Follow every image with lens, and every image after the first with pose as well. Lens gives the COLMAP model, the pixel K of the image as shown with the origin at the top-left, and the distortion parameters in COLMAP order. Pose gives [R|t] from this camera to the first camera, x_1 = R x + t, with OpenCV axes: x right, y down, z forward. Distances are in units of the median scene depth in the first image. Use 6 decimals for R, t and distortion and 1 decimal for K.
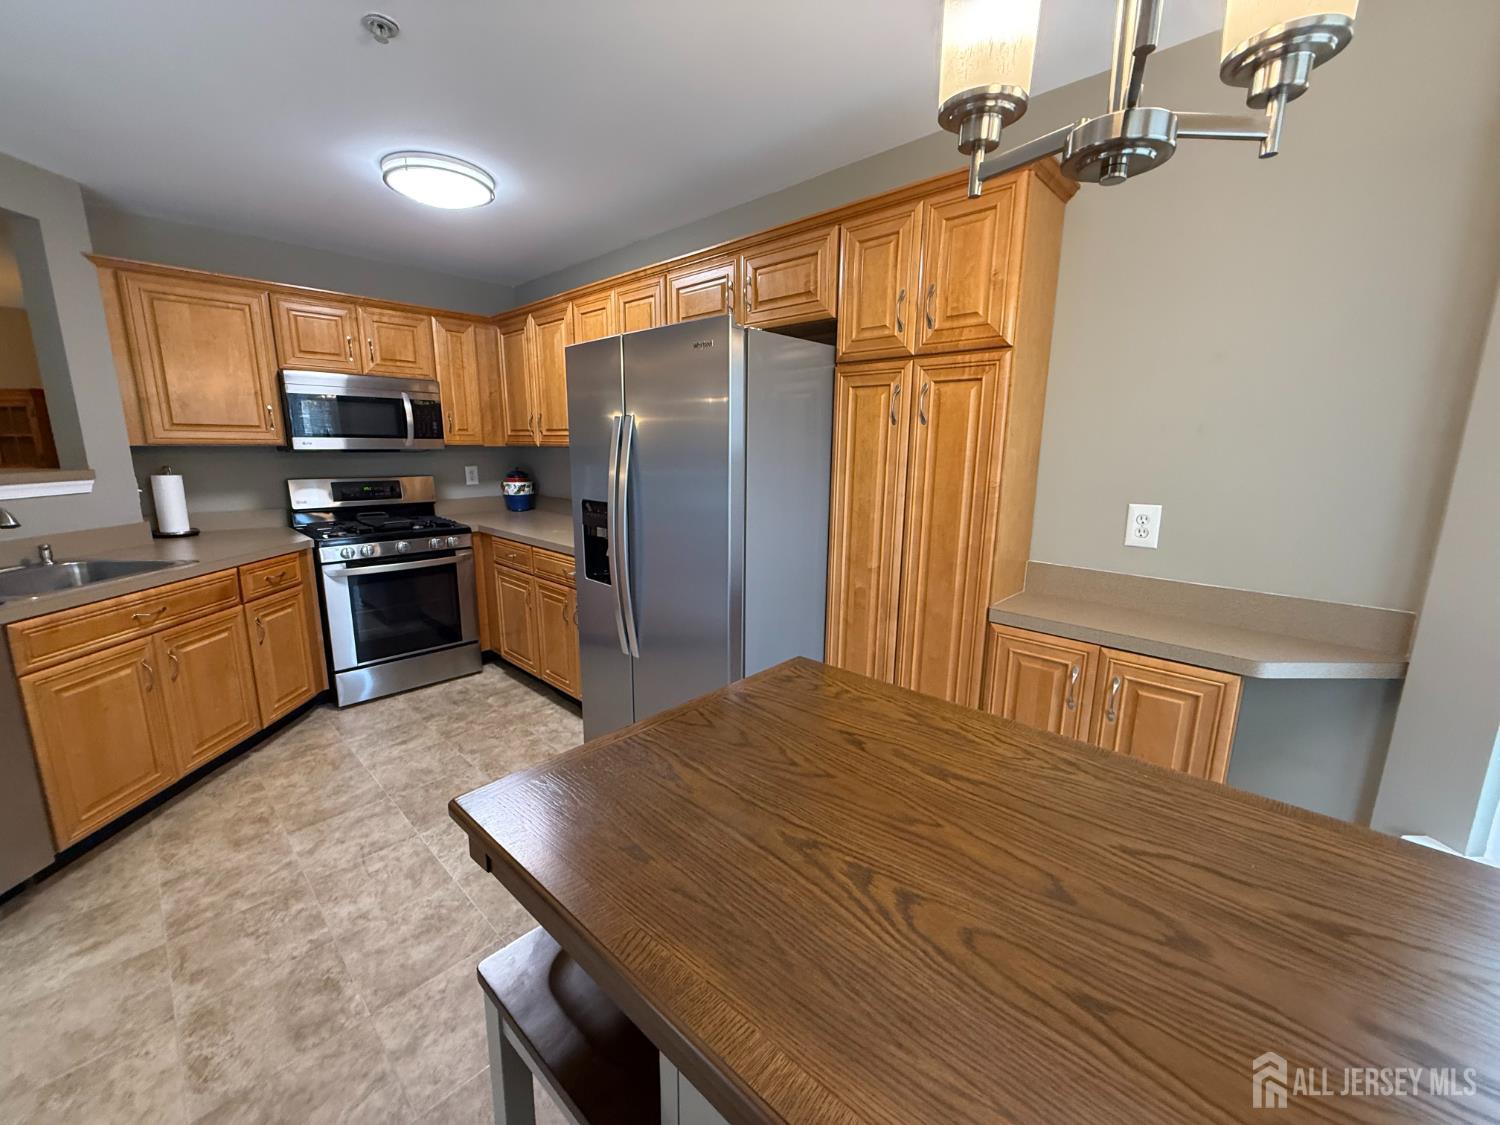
lens RADIAL K [[599.3, 0, 750.2], [0, 599.3, 561.8], [0, 0, 1]] dist [-0.000470, 0.000442]
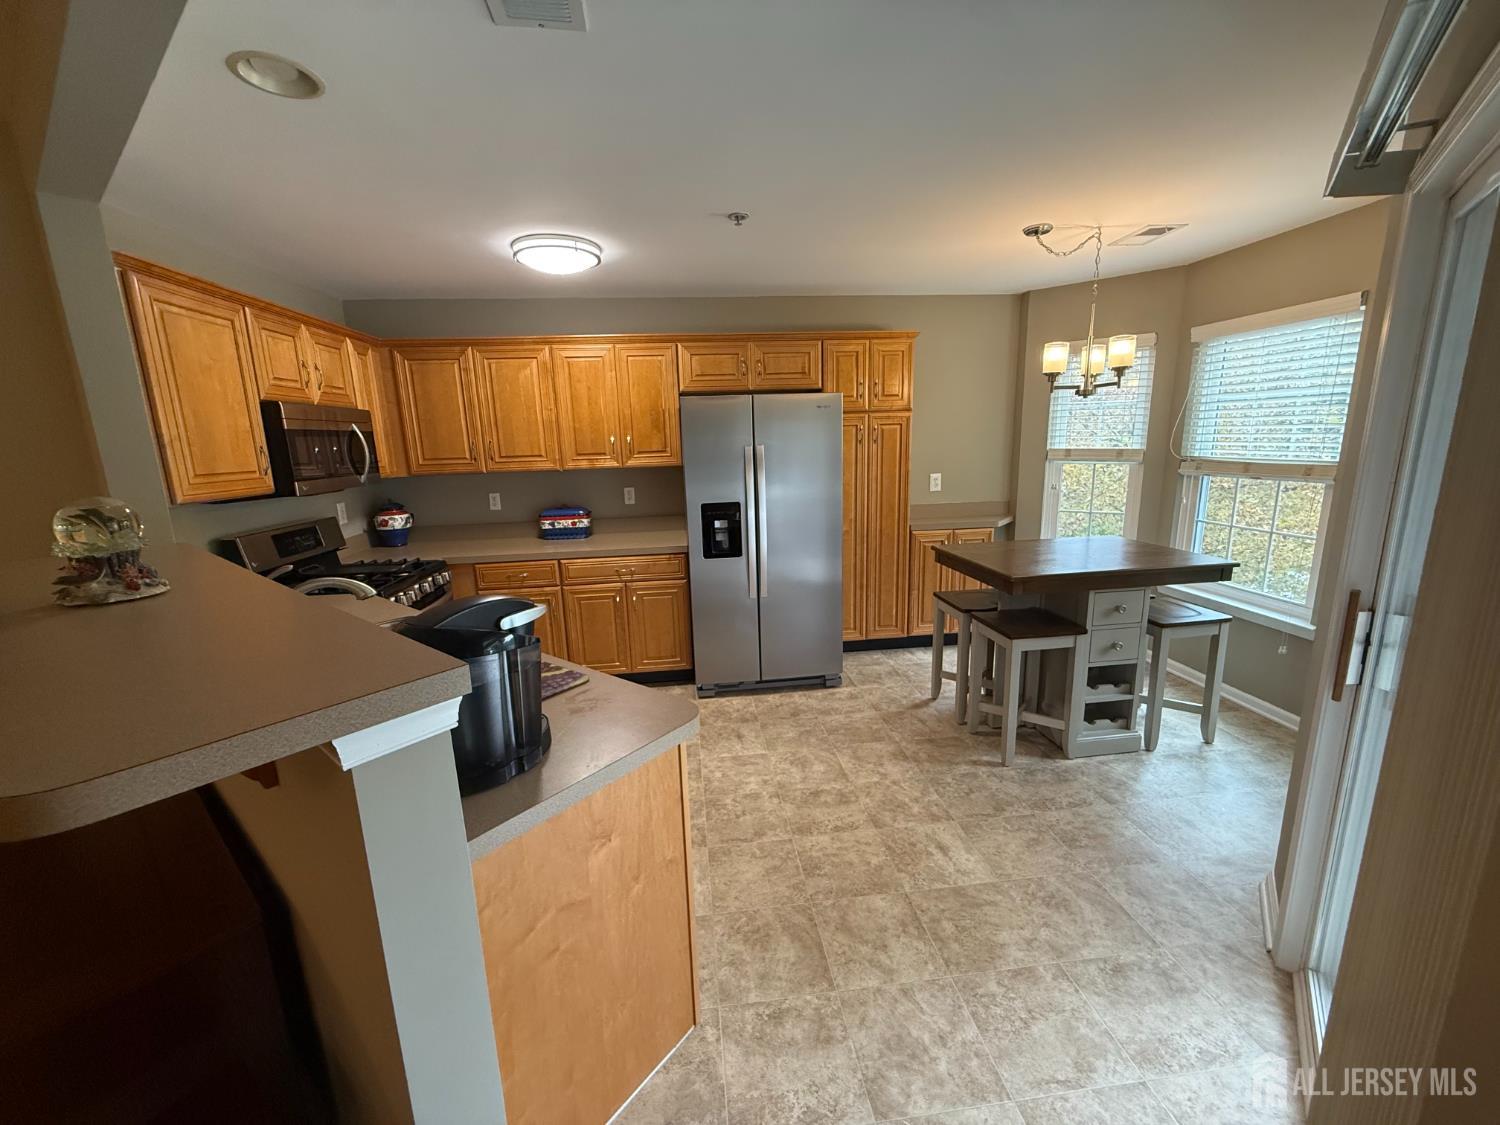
lens RADIAL K [[599.3, 0, 752.2], [0, 599.3, 560.9], [0, 0, 1]] dist [-0.000470, 0.000442]
pose [[0.639823, -0.184809, 0.745971, -1.669889], [0.185890, 0.979049, 0.083114, -0.086828], [-0.745702, 0.085490, 0.660772, -0.024745]]
